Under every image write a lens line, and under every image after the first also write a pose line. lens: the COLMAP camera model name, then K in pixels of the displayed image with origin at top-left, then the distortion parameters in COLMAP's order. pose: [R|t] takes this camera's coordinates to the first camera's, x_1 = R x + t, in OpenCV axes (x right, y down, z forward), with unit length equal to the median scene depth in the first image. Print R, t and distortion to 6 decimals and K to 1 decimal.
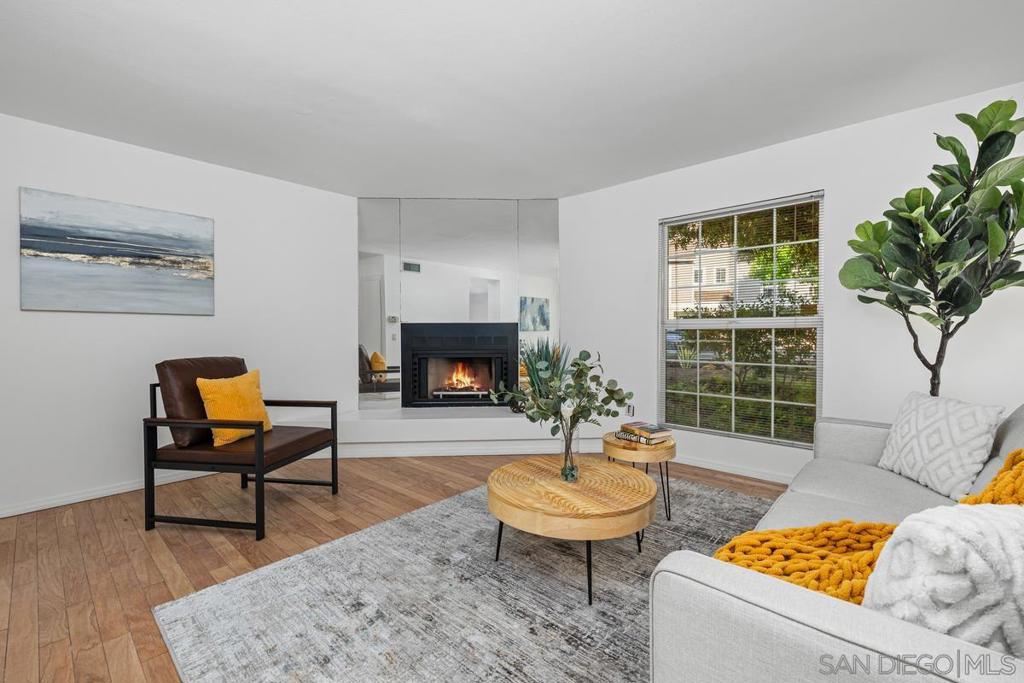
lens RADIAL K [[437.9, 0, 512.7], [0, 437.9, 334.4], [0, 0, 1]] dist [0.000871, 0.000102]
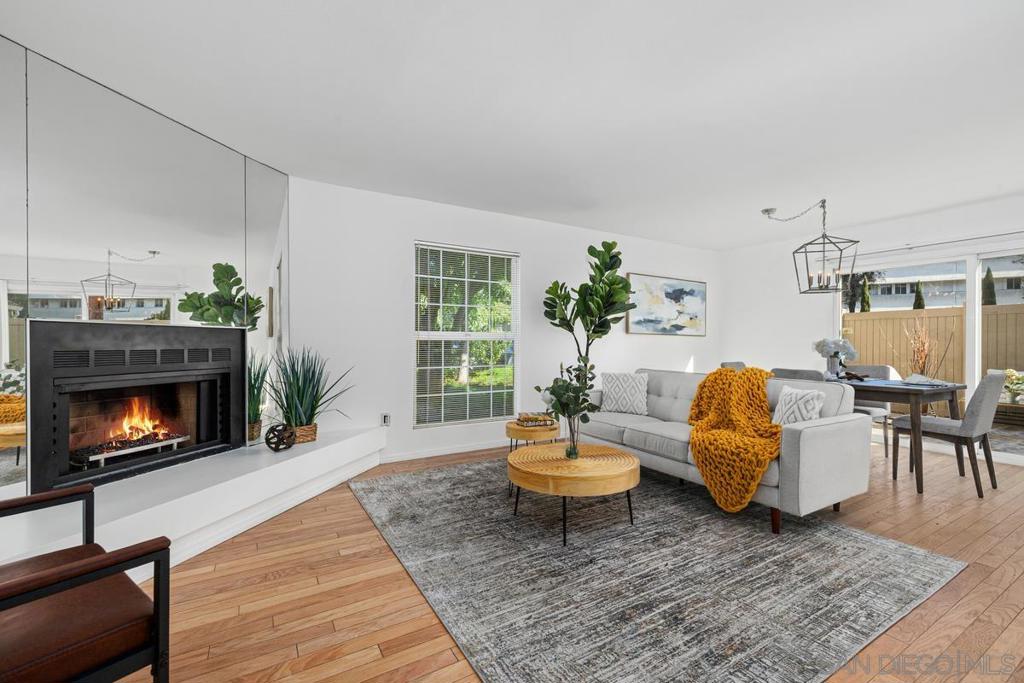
lens RADIAL K [[437.9, 0, 512.1], [0, 437.9, 345.0], [0, 0, 1]] dist [0.000871, 0.000102]
pose [[0.298438, -0.002796, 0.954425, -0.524189], [0.007092, 0.999975, 0.000712, 0.001054], [-0.954403, 0.006557, 0.298451, 0.362191]]
